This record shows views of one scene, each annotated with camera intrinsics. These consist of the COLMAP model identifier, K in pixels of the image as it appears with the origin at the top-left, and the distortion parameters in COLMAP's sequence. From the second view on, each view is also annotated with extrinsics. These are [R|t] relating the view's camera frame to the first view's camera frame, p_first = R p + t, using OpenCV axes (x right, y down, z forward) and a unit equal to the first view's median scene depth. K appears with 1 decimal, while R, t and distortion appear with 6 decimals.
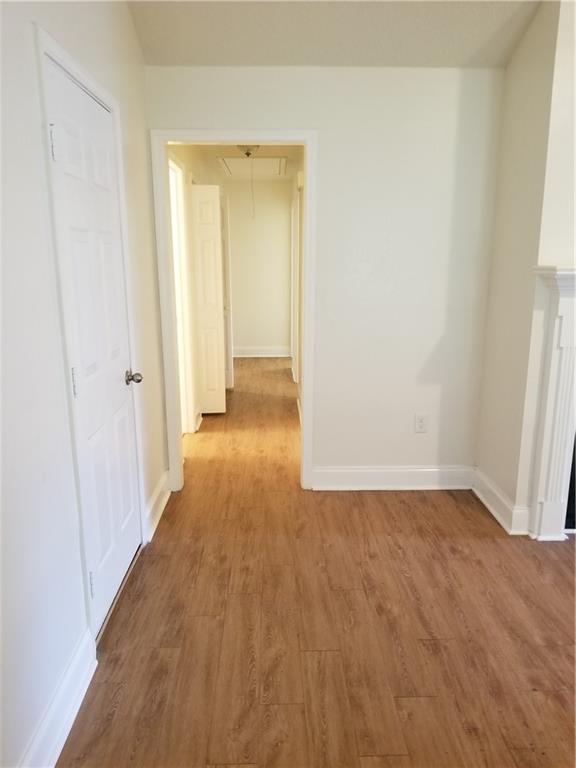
lens RADIAL K [[599.6, 0, 289.1], [0, 599.6, 383.0], [0, 0, 1]] dist [0.059820, -0.087621]
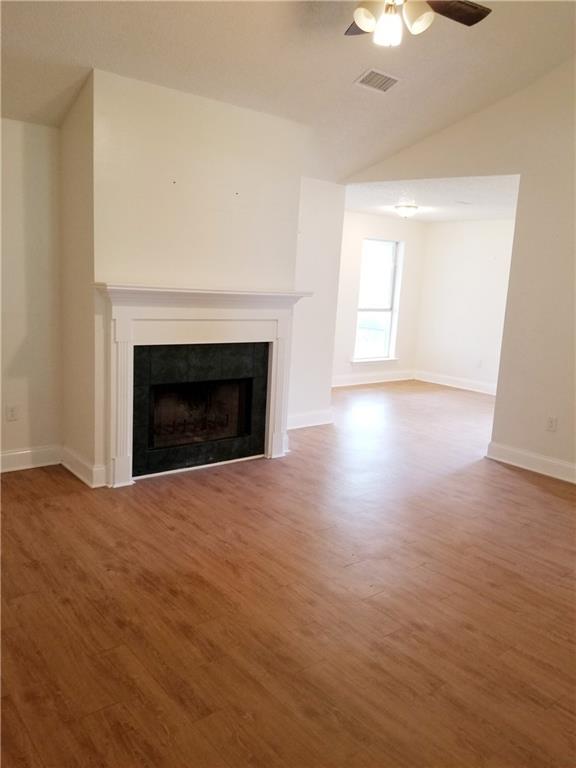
lens RADIAL K [[599.6, 0, 290.1], [0, 599.6, 380.4], [0, 0, 1]] dist [0.059820, -0.087621]
pose [[0.791992, -0.063292, 0.607241, -0.076973], [0.078173, 0.996938, 0.001954, 0.056825], [-0.605506, 0.045922, 0.794515, -0.325912]]
